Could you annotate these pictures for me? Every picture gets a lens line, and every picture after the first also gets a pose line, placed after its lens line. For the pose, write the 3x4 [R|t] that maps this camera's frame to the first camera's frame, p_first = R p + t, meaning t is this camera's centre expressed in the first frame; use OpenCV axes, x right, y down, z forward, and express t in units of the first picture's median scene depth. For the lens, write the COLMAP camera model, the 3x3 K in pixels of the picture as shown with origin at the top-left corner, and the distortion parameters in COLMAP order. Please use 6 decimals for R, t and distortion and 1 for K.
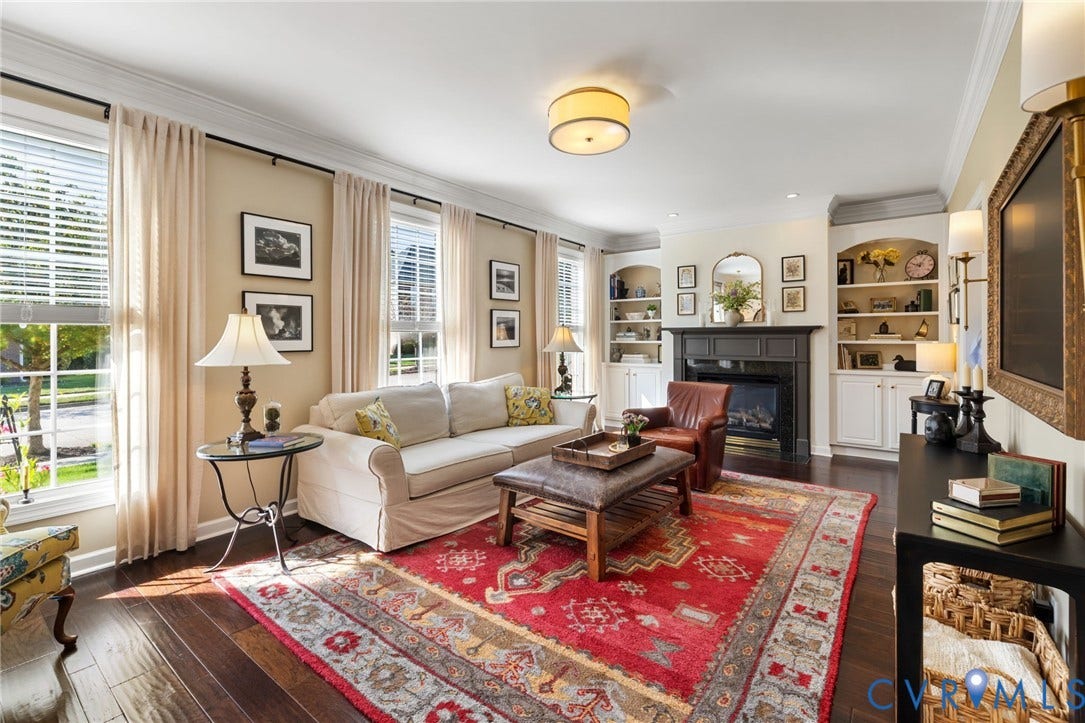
lens RADIAL K [[476.6, 0, 541.6], [0, 476.6, 338.5], [0, 0, 1]] dist [-0.002625, -0.000088]
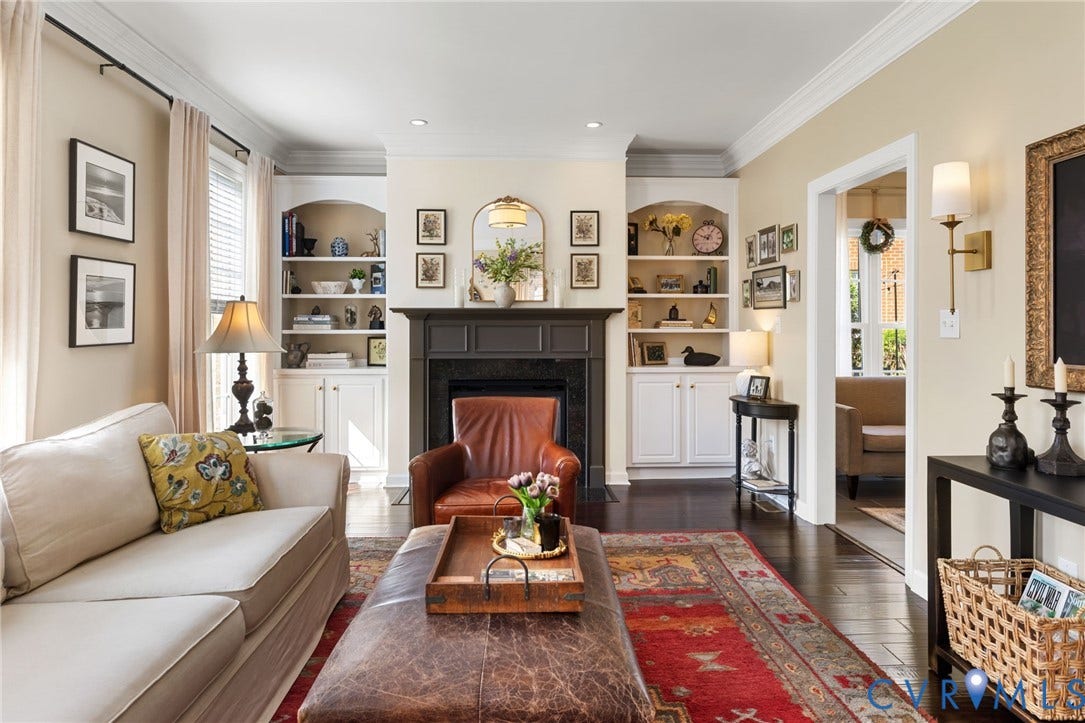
lens RADIAL K [[659.7, 0, 542.9], [0, 659.7, 324.7], [0, 0, 1]] dist [-0.000215, 0.000527]
pose [[0.772076, 0.002167, 0.635526, -0.151387], [-0.000084, 0.999995, -0.003307, 0.001674], [-0.635530, 0.002500, 0.772072, 0.280530]]
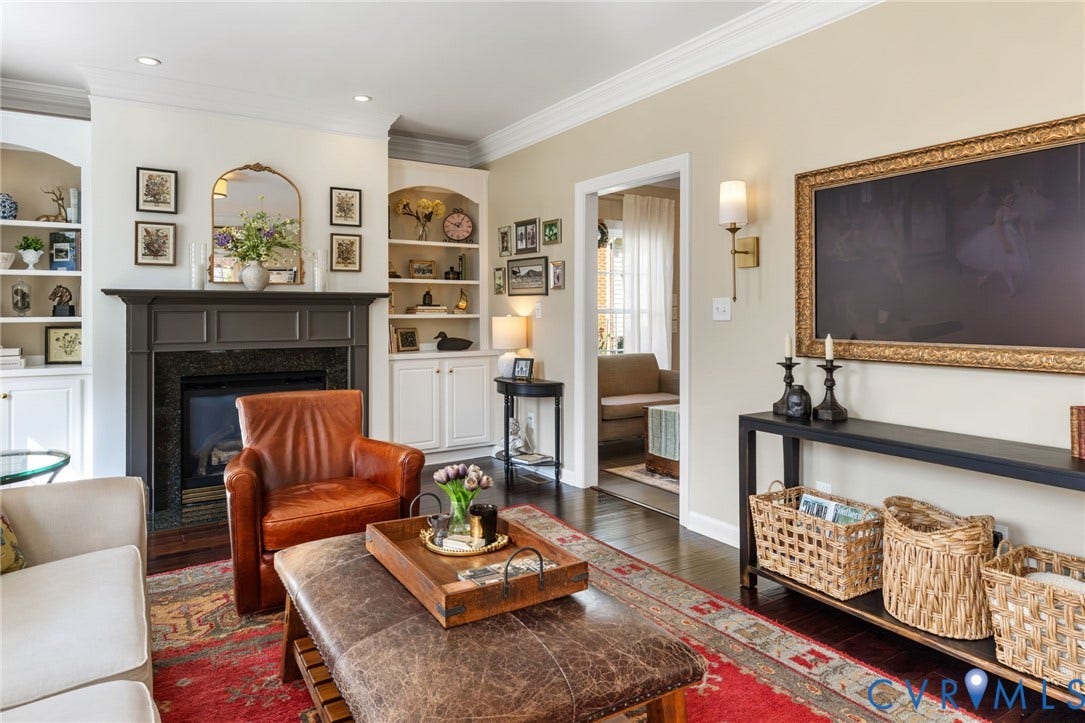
lens RADIAL K [[663.6, 0, 545.0], [0, 663.6, 309.8], [0, 0, 1]] dist [0.004482, -0.006548]
pose [[0.343745, 0.003568, 0.939056, -0.252960], [0.001975, 0.999988, -0.004523, 0.002420], [-0.939061, 0.003410, 0.343734, 0.426431]]
